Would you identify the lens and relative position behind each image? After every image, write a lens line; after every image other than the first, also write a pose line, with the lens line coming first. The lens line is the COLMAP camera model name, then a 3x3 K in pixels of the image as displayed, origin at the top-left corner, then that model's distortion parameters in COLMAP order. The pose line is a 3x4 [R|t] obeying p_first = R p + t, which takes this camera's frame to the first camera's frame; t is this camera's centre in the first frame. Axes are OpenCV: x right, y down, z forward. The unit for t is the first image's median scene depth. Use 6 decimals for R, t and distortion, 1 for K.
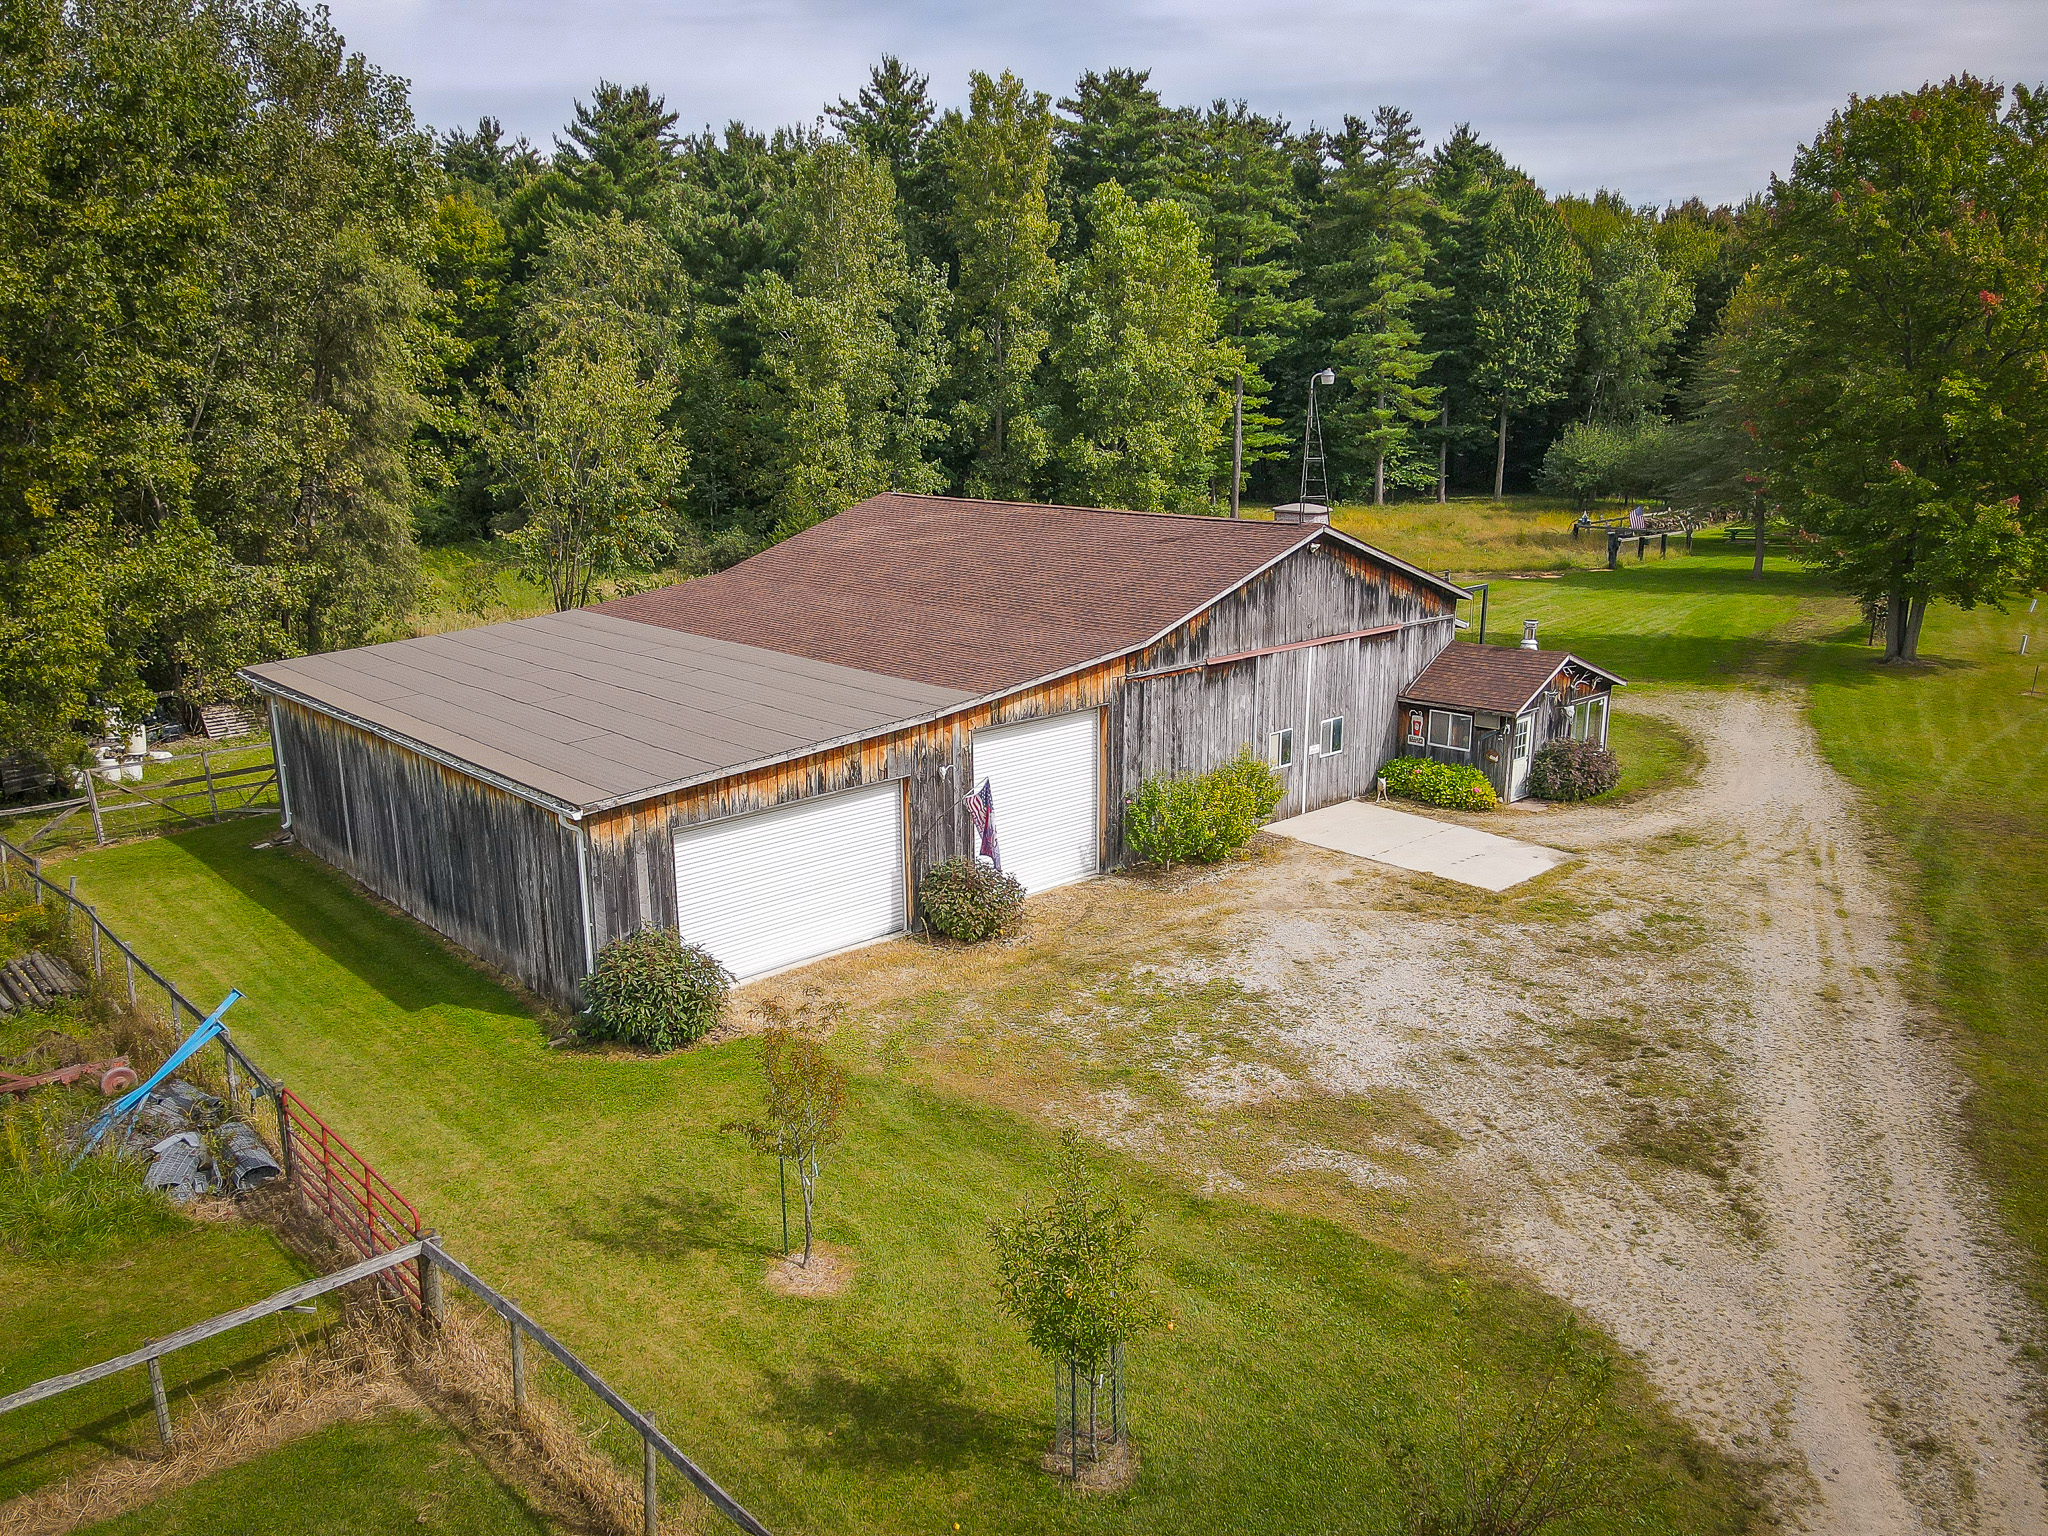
lens RADIAL K [[1494.4, 0, 1007.1], [0, 1494.4, 766.2], [0, 0, 1]] dist [0.012979, 0.004777]
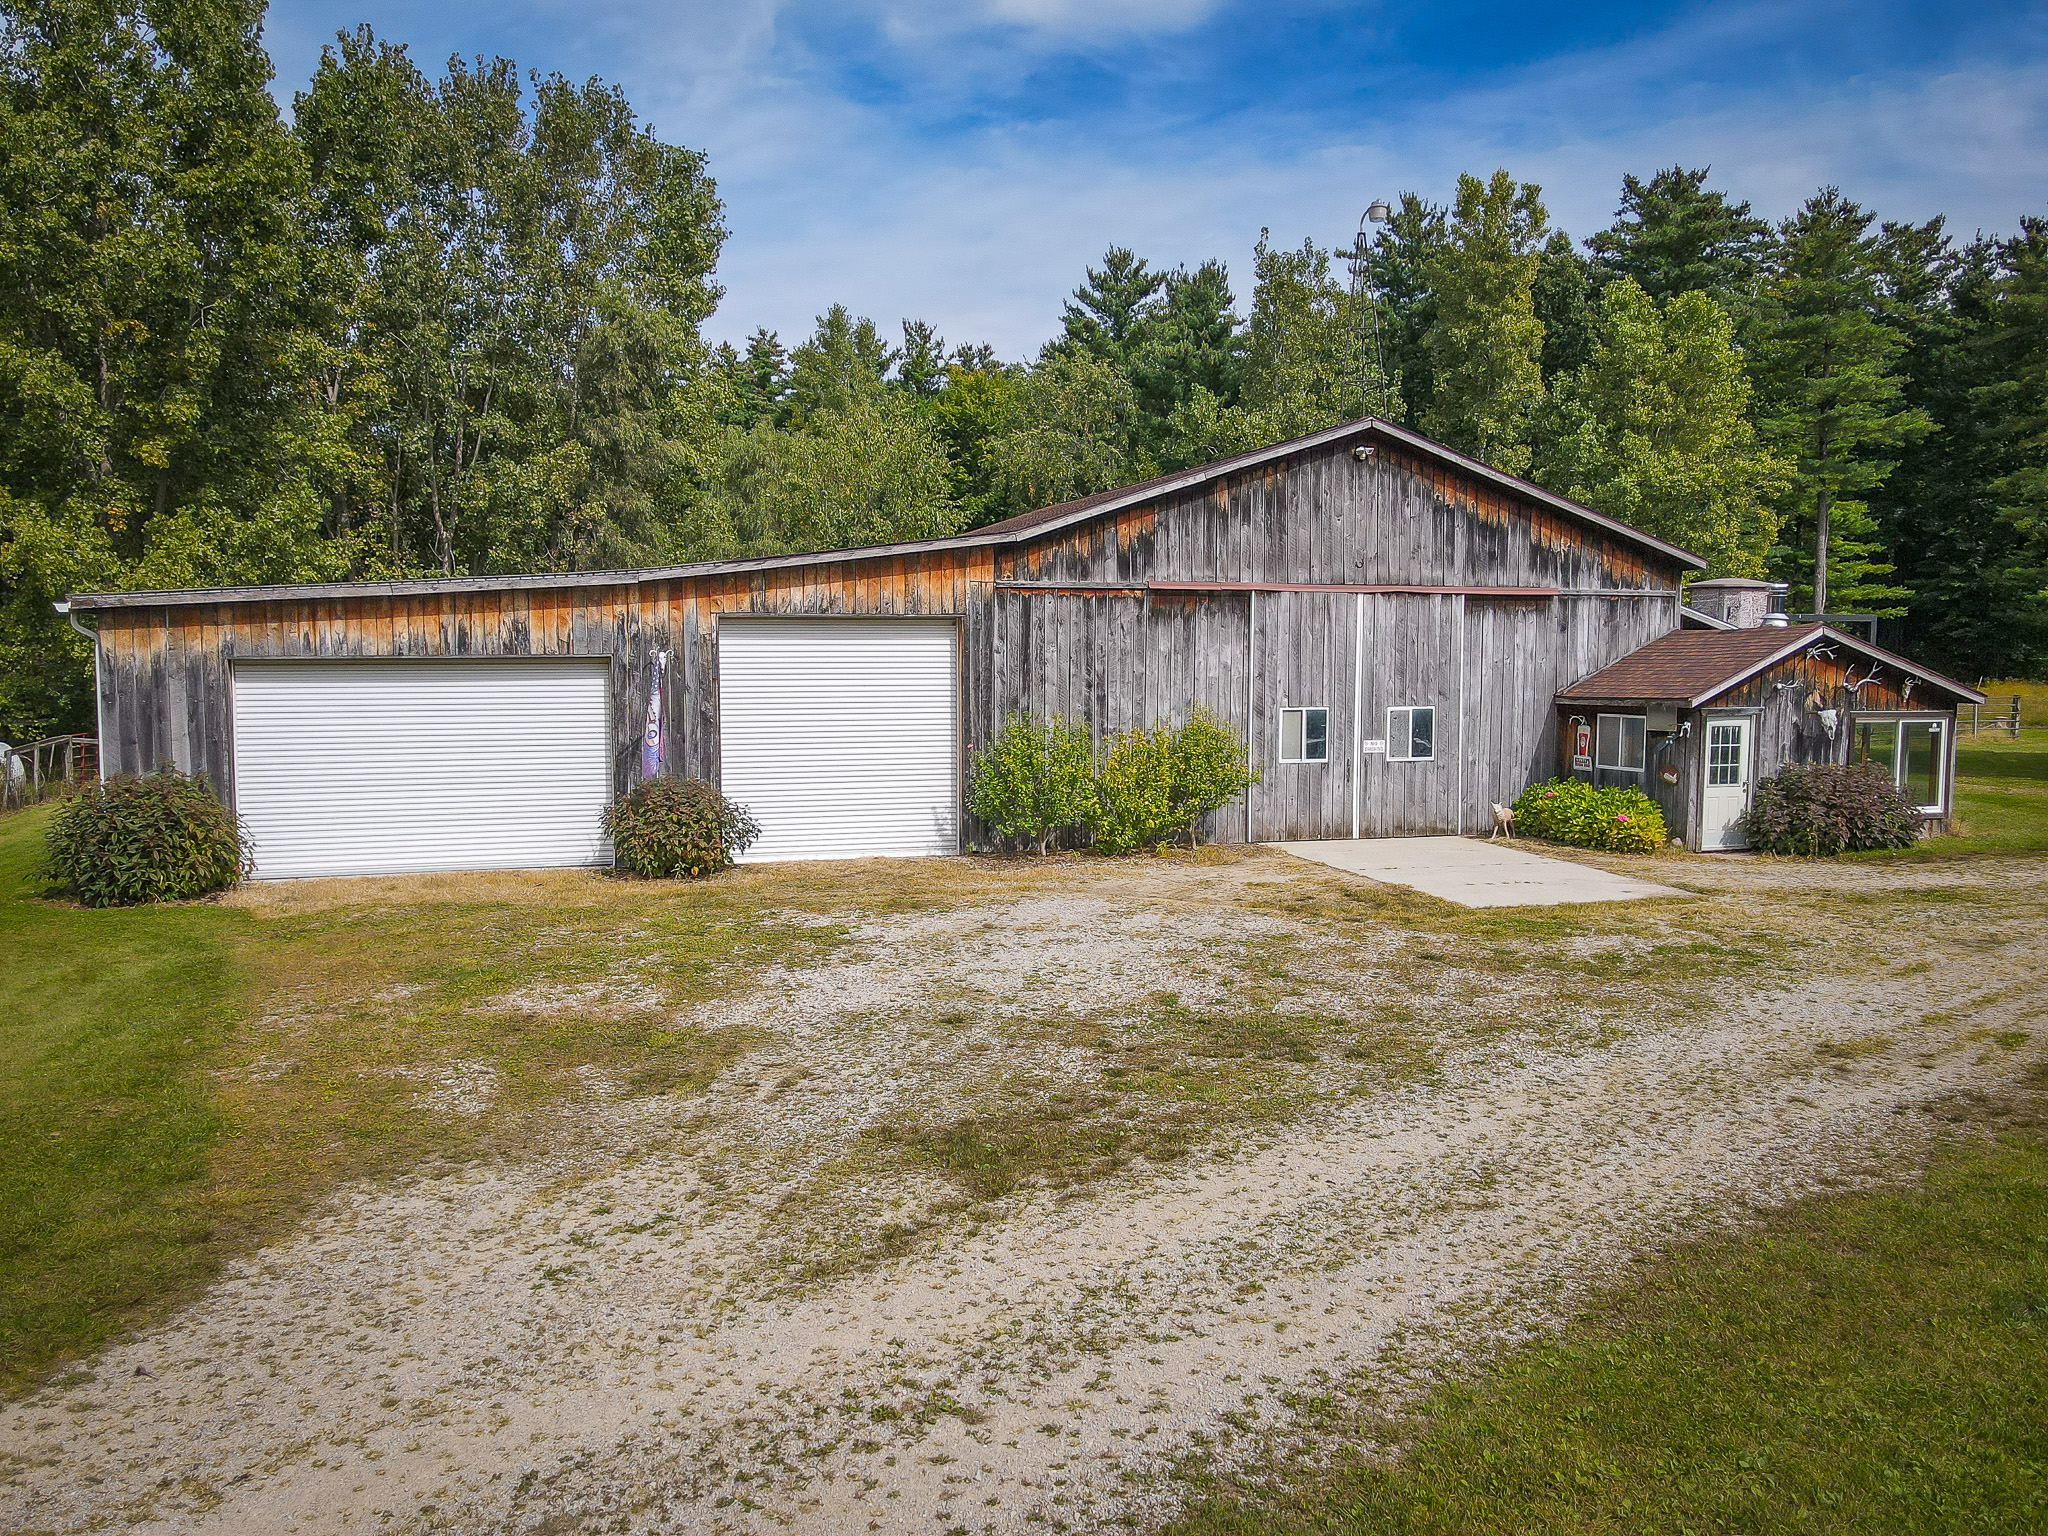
lens RADIAL K [[1494.4, 0, 1013.8], [0, 1494.4, 765.7], [0, 0, 1]] dist [0.012979, 0.004777]
pose [[0.897656, 0.043879, -0.438506, 0.251733], [-0.114359, 0.984138, -0.135624, 0.077658], [0.425600, 0.171891, 0.888436, 0.218893]]
